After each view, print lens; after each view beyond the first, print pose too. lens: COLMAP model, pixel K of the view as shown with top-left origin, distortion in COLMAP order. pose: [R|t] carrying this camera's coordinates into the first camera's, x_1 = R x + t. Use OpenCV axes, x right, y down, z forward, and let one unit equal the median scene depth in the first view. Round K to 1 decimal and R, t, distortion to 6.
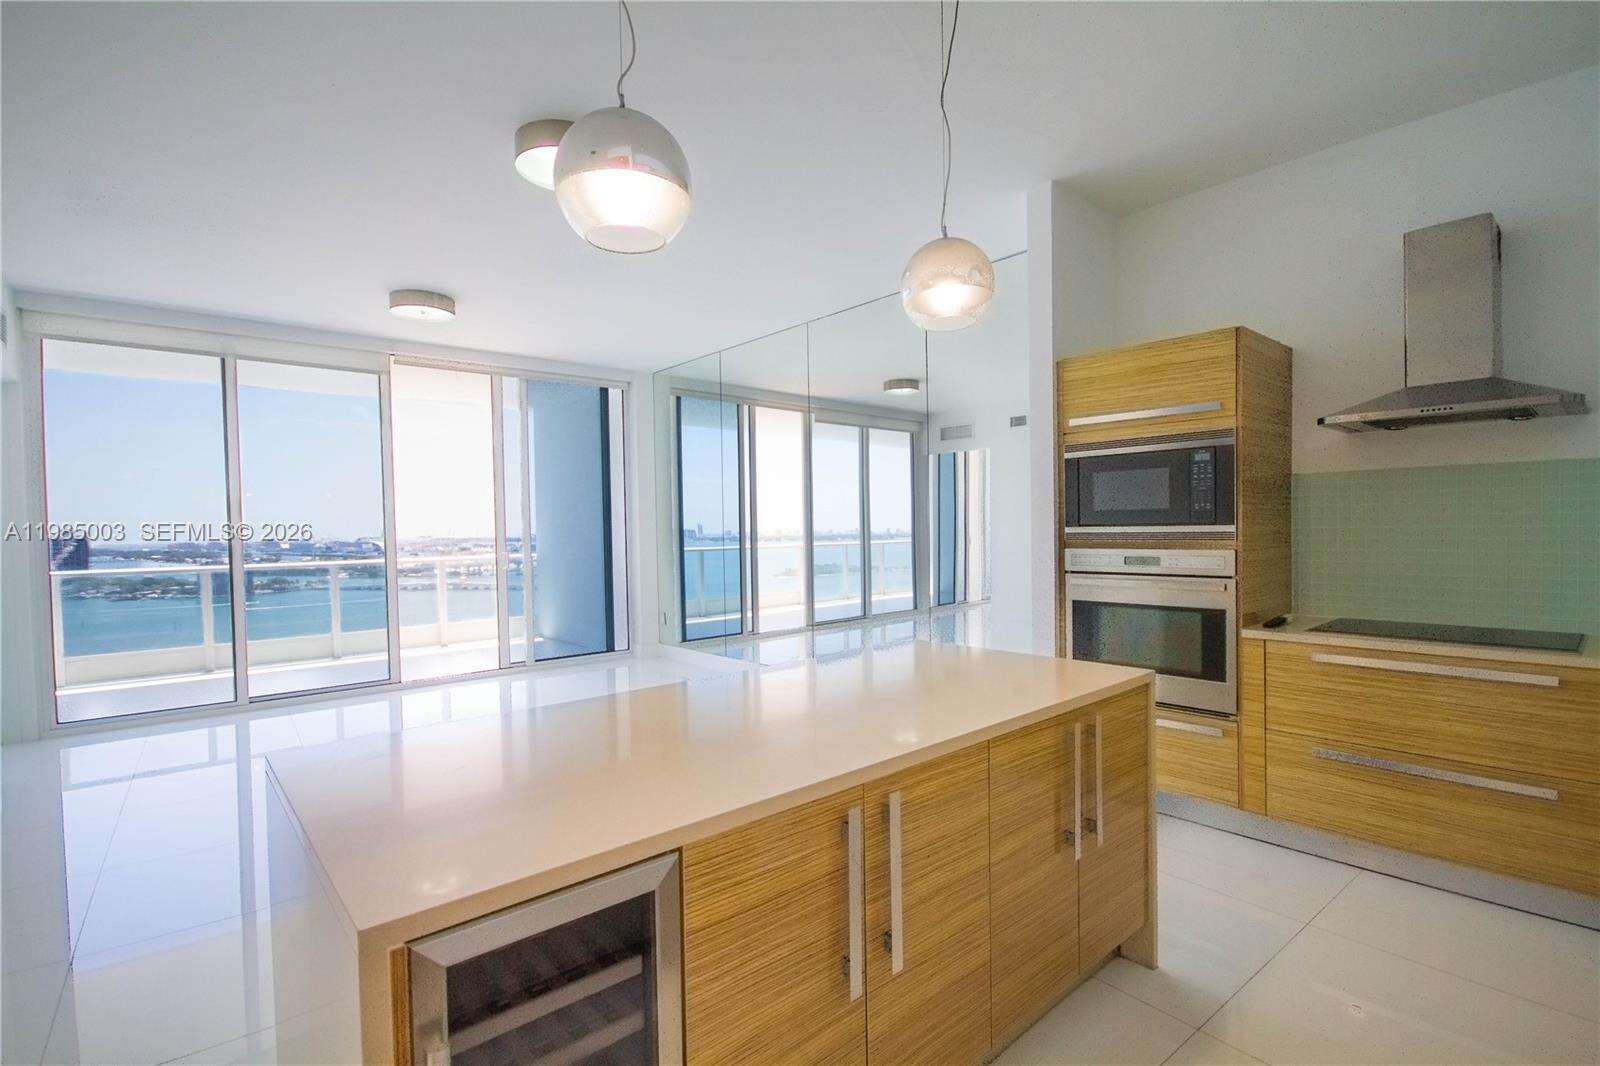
lens RADIAL K [[738.2, 0, 800.5], [0, 738.2, 547.0], [0, 0, 1]] dist [0.015037, -0.017228]
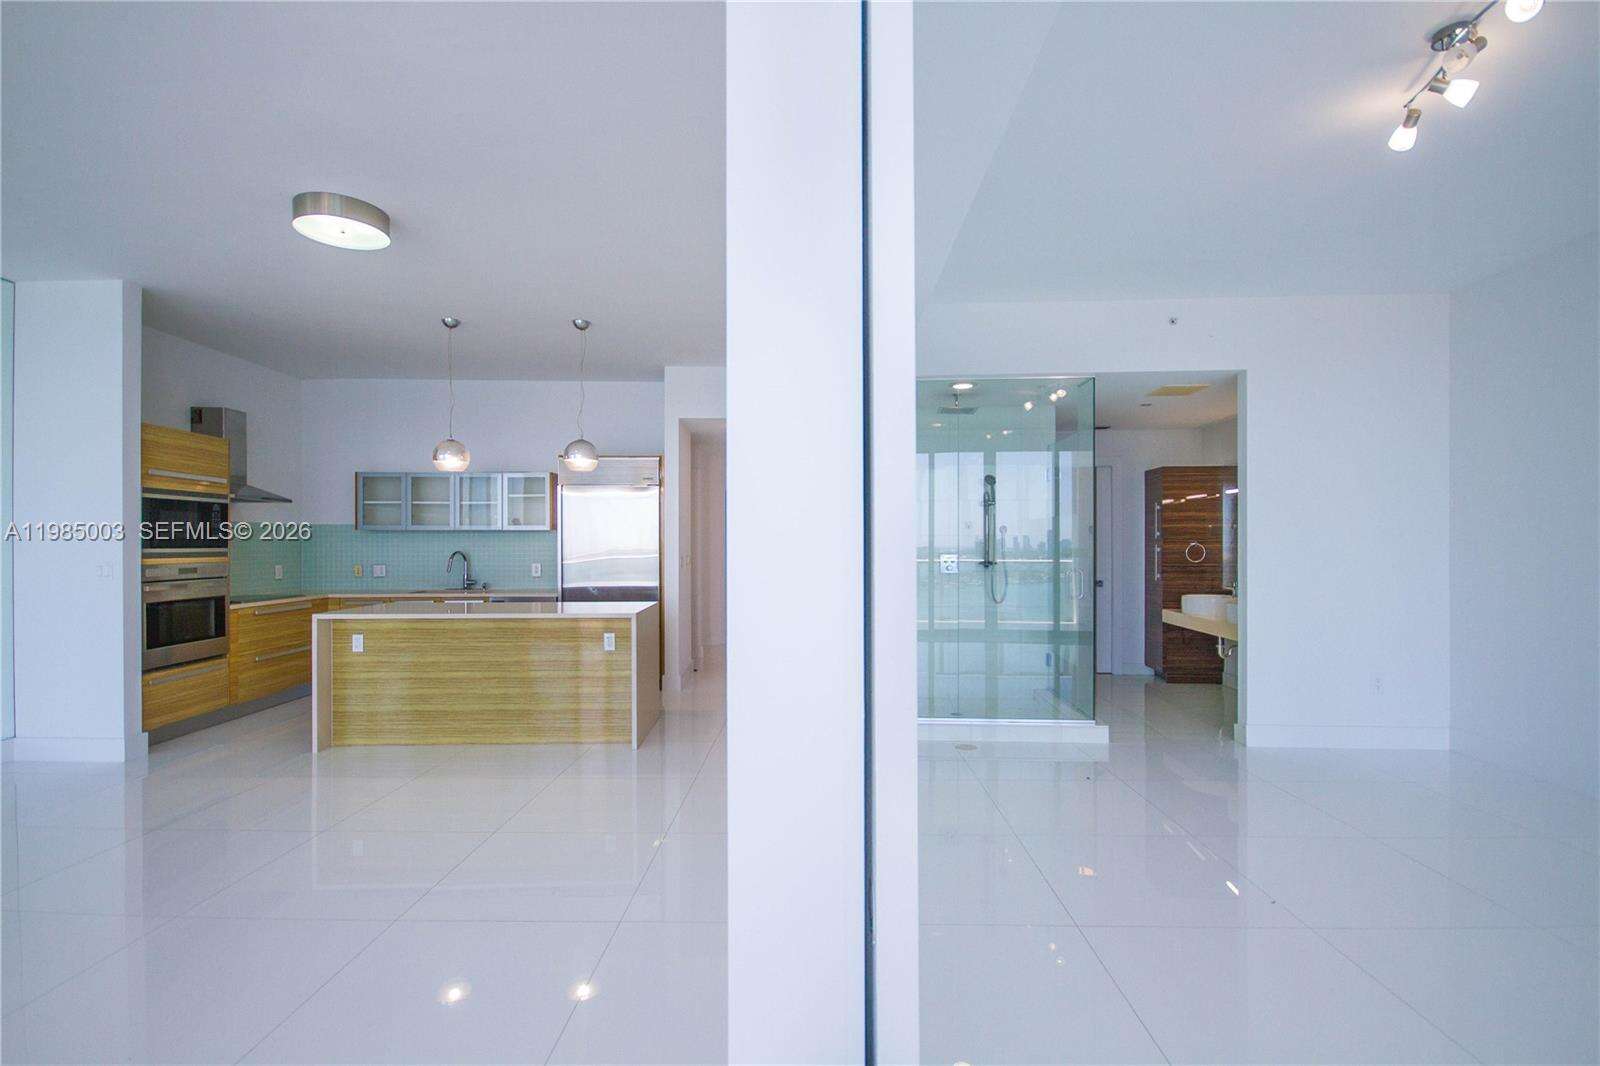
lens RADIAL K [[738.2, 0, 800.5], [0, 738.2, 547.0], [0, 0, 1]] dist [0.015037, -0.017228]
pose [[-0.775016, 0.018834, 0.631661, -1.598168], [0.035695, 0.999265, 0.014001, -0.006972], [-0.630932, 0.033398, -0.775119, 1.474733]]
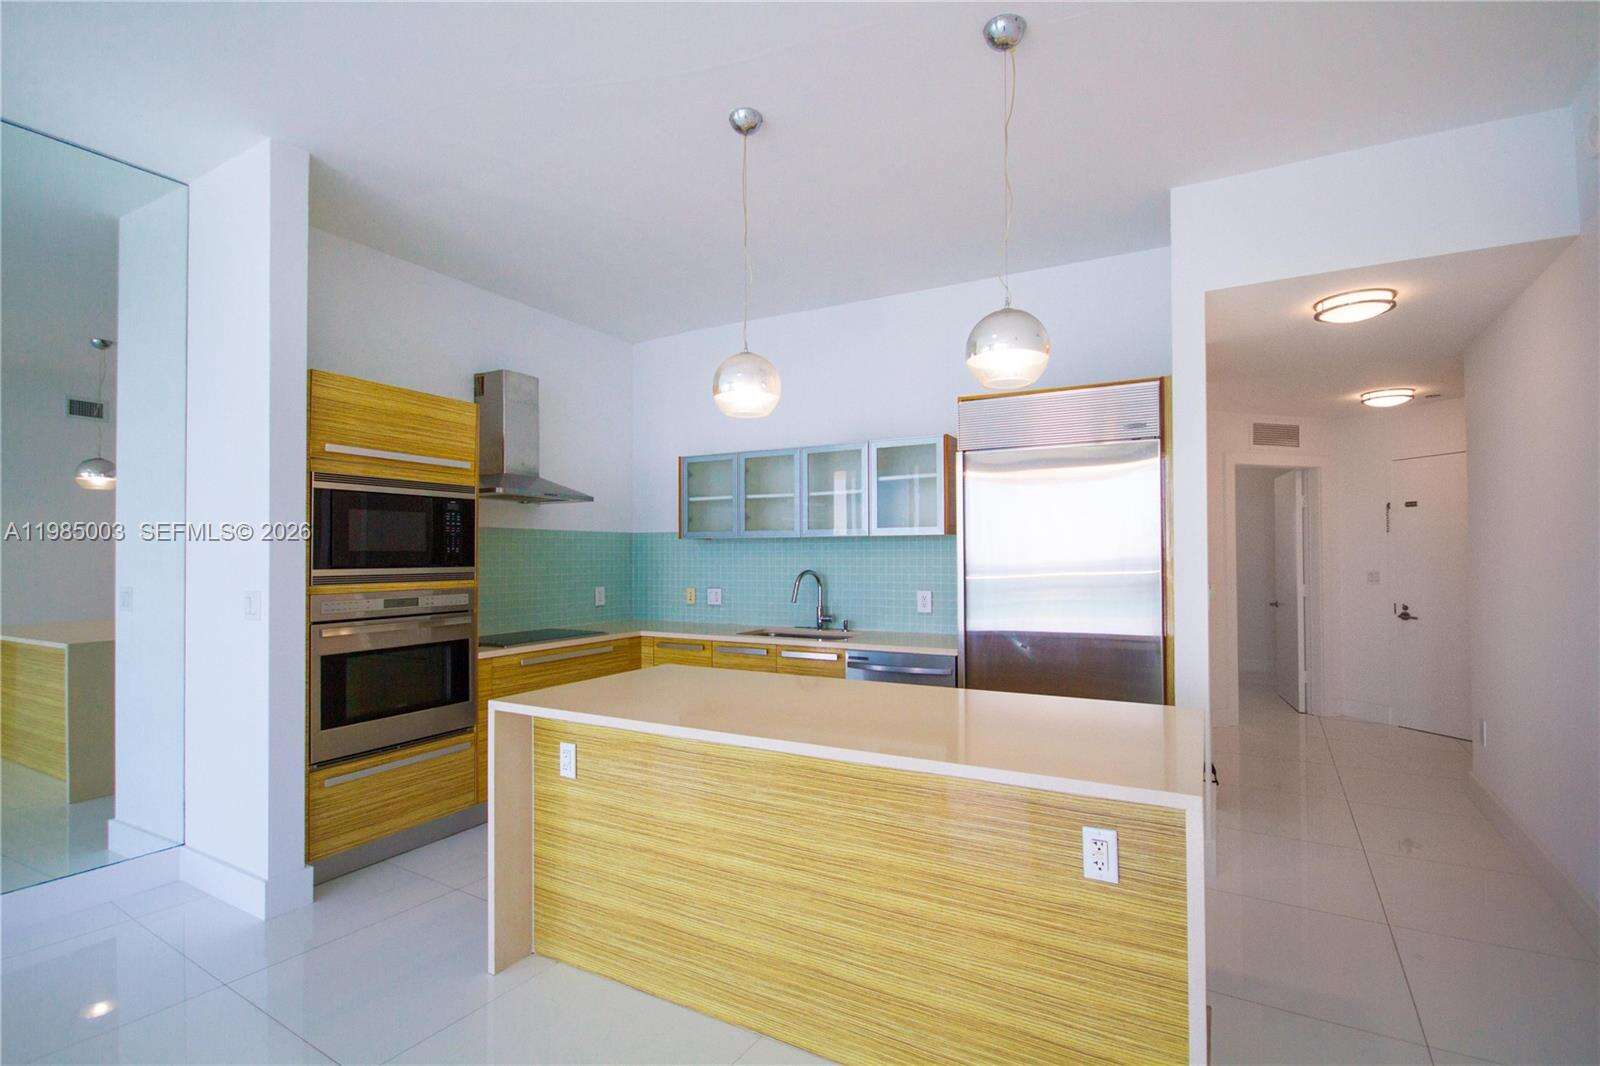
lens RADIAL K [[738.2, 0, 800.5], [0, 738.2, 547.0], [0, 0, 1]] dist [0.015037, -0.017228]
pose [[-0.345381, 0.033132, 0.937877, -0.704935], [0.038008, 0.999050, -0.021296, -0.015212], [-0.937693, 0.028291, -0.346312, 0.889788]]
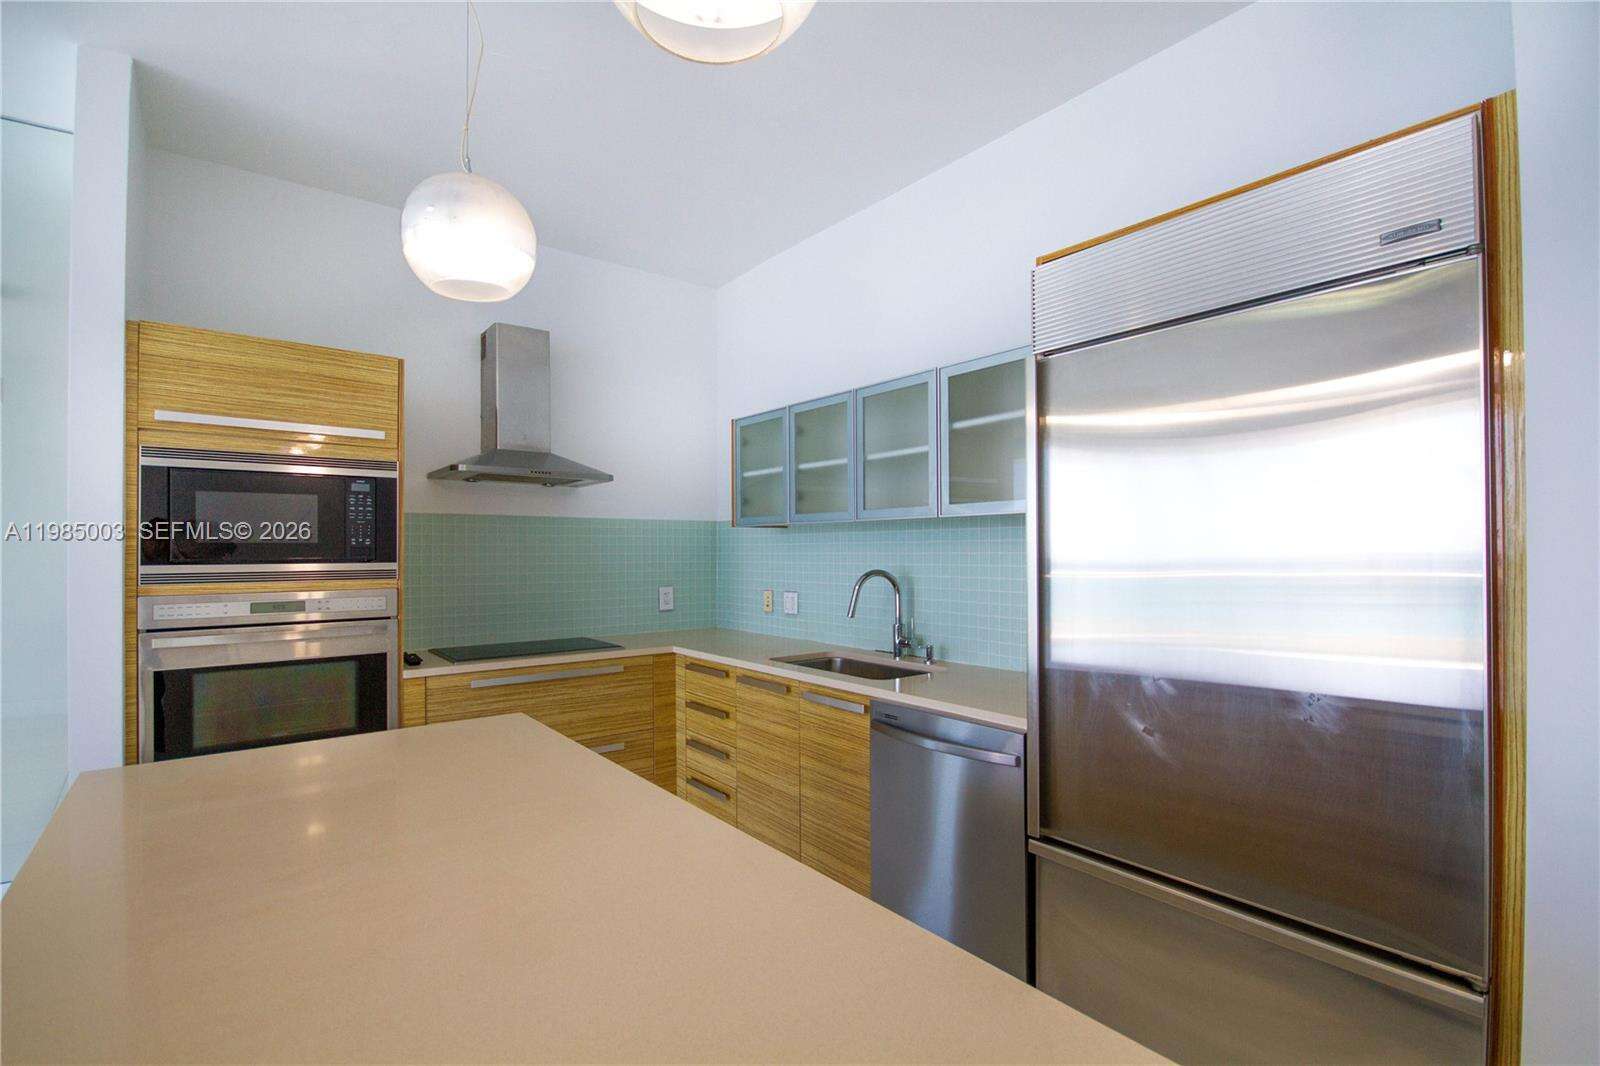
lens RADIAL K [[738.2, 0, 800.5], [0, 738.2, 547.0], [0, 0, 1]] dist [0.015037, -0.017228]
pose [[0.050802, 0.025791, 0.998376, -0.333949], [0.030972, 0.999145, -0.027387, -0.006973], [-0.998228, 0.032313, 0.049960, 0.415355]]
